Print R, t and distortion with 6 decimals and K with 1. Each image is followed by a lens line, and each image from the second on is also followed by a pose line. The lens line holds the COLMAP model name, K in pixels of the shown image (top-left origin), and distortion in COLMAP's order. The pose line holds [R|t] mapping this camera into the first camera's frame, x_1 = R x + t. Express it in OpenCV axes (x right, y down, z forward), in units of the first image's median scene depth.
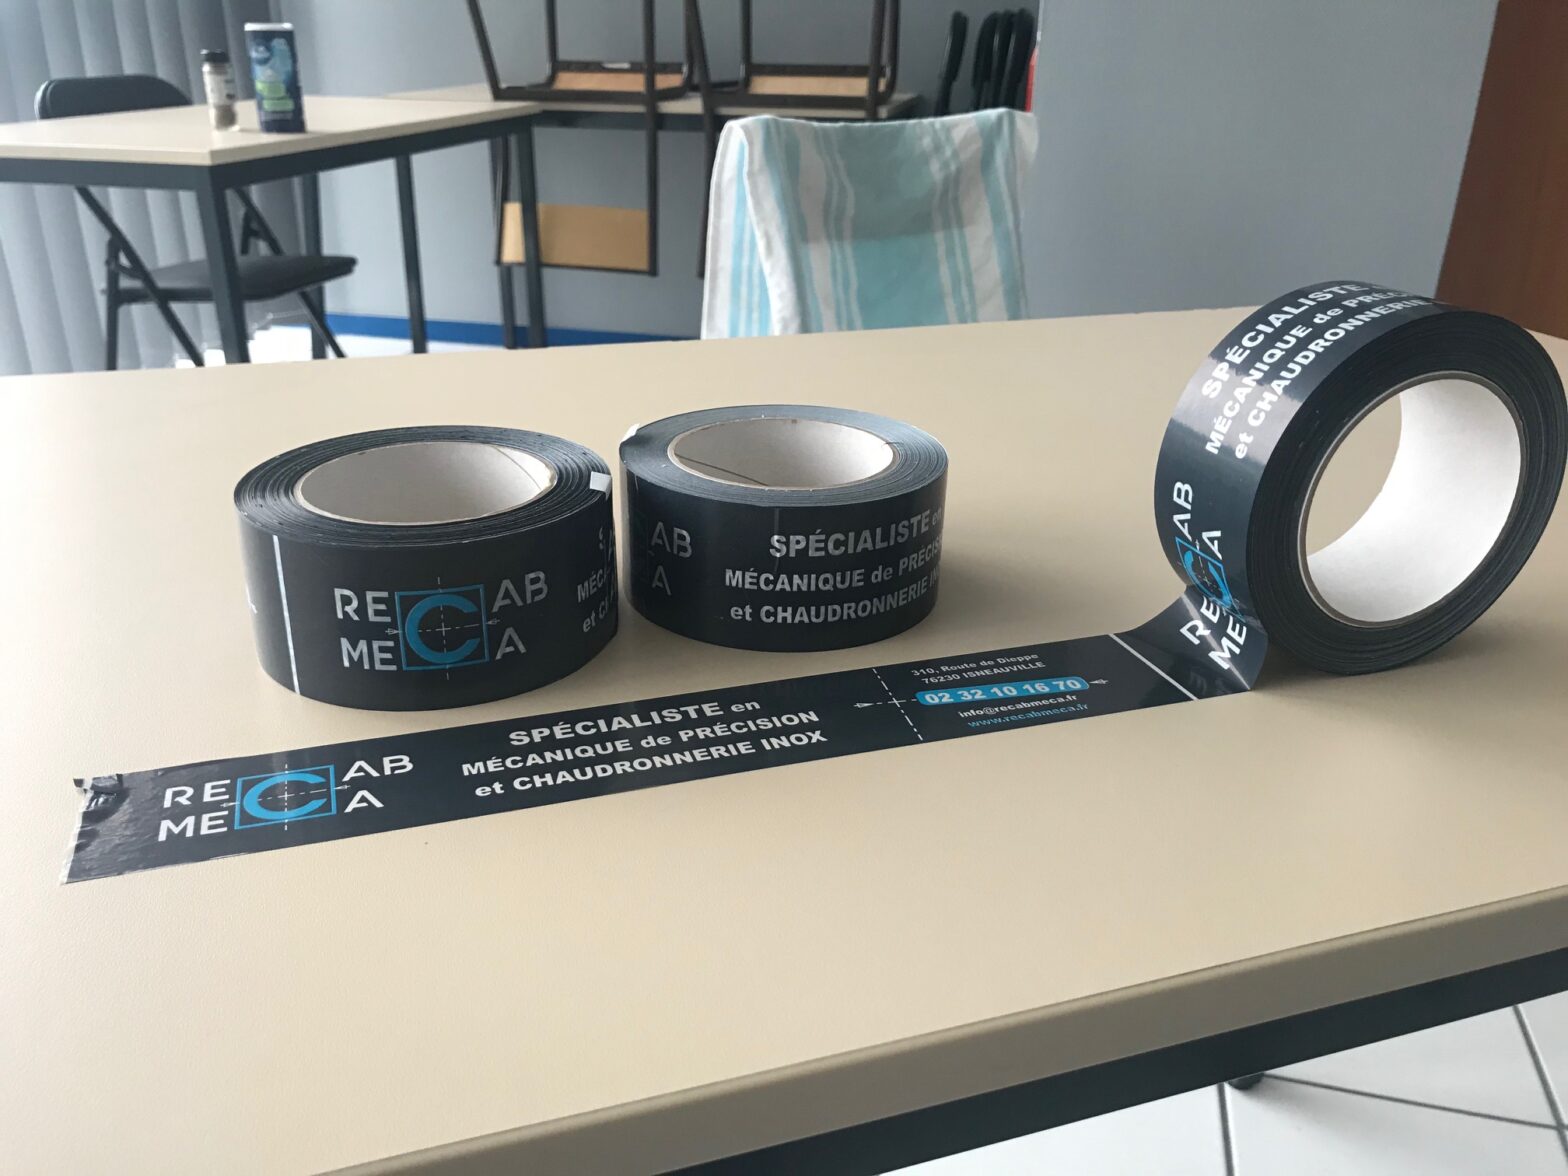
lens RADIAL K [[1300.2, 0, 784.0], [0, 1300.2, 588.0], [0, 0, 1]] dist [0.225189, -0.739228]
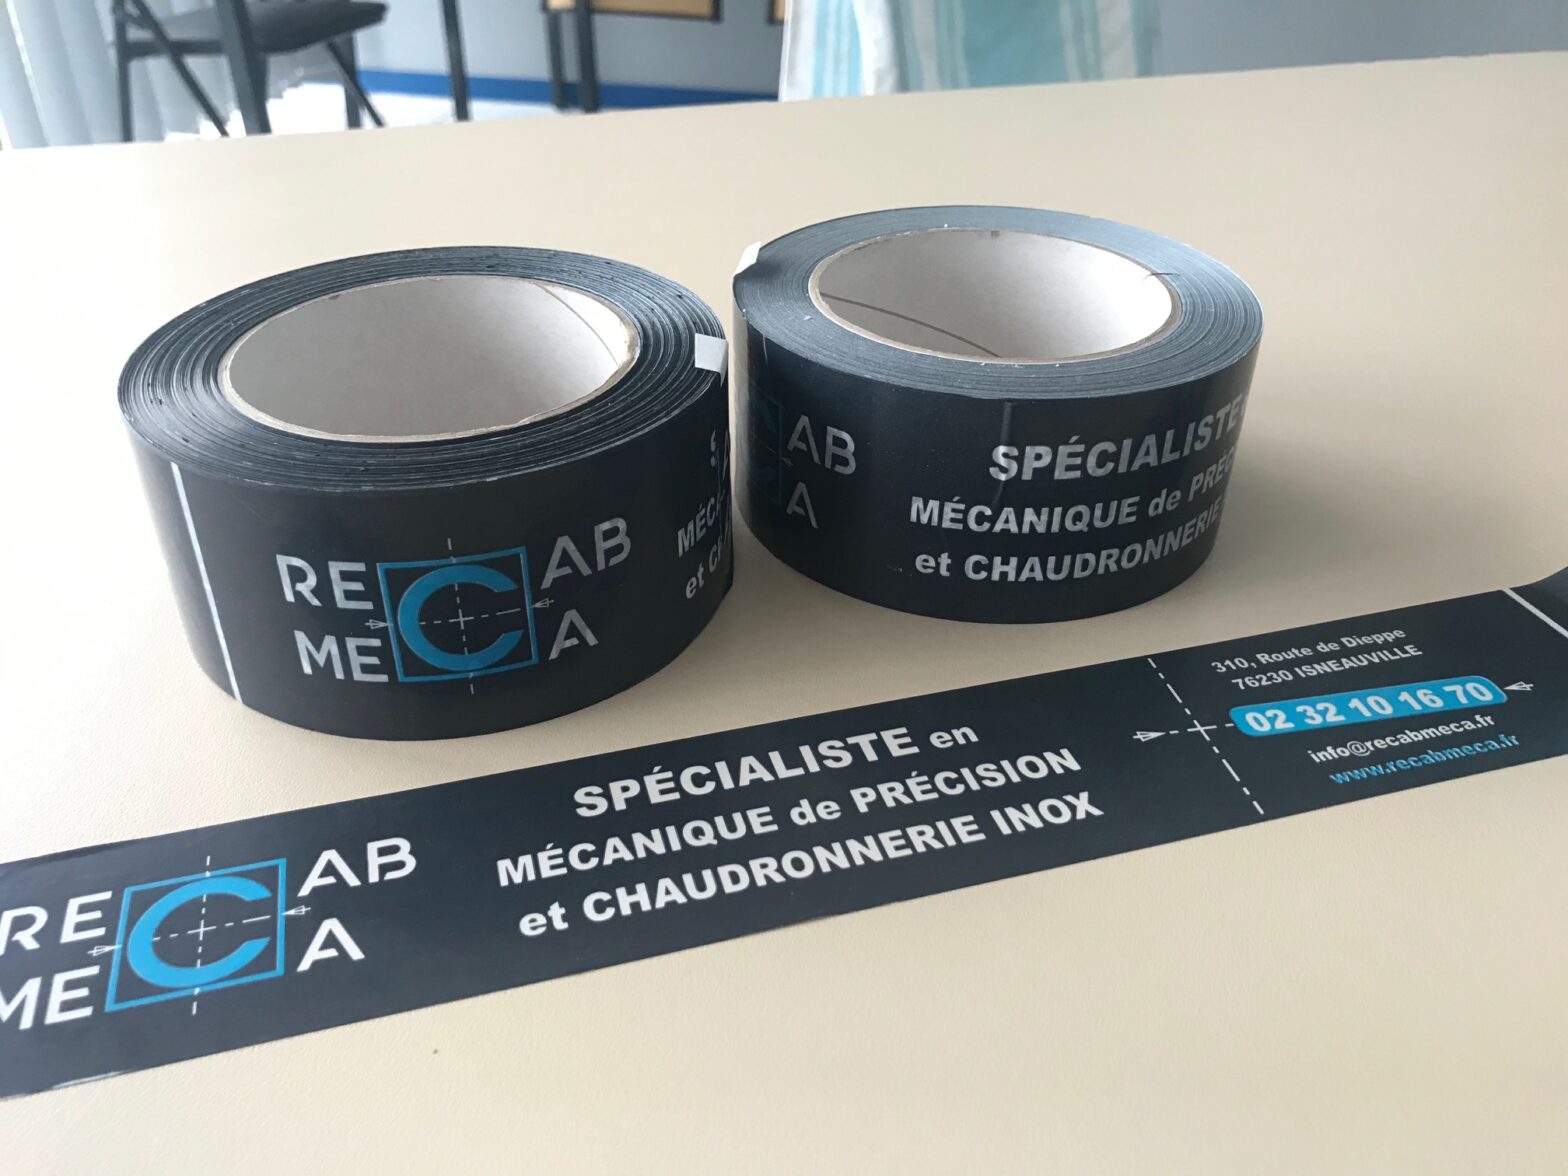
lens RADIAL K [[1316.1, 0, 784.0], [0, 1316.1, 588.0], [0, 0, 1]] dist [0.090799, -0.223616]
pose [[0.999041, 0.013604, -0.041624, -0.085195], [-0.006429, 0.985784, 0.167896, -0.081938], [0.043316, -0.167468, 0.984926, 0.405214]]
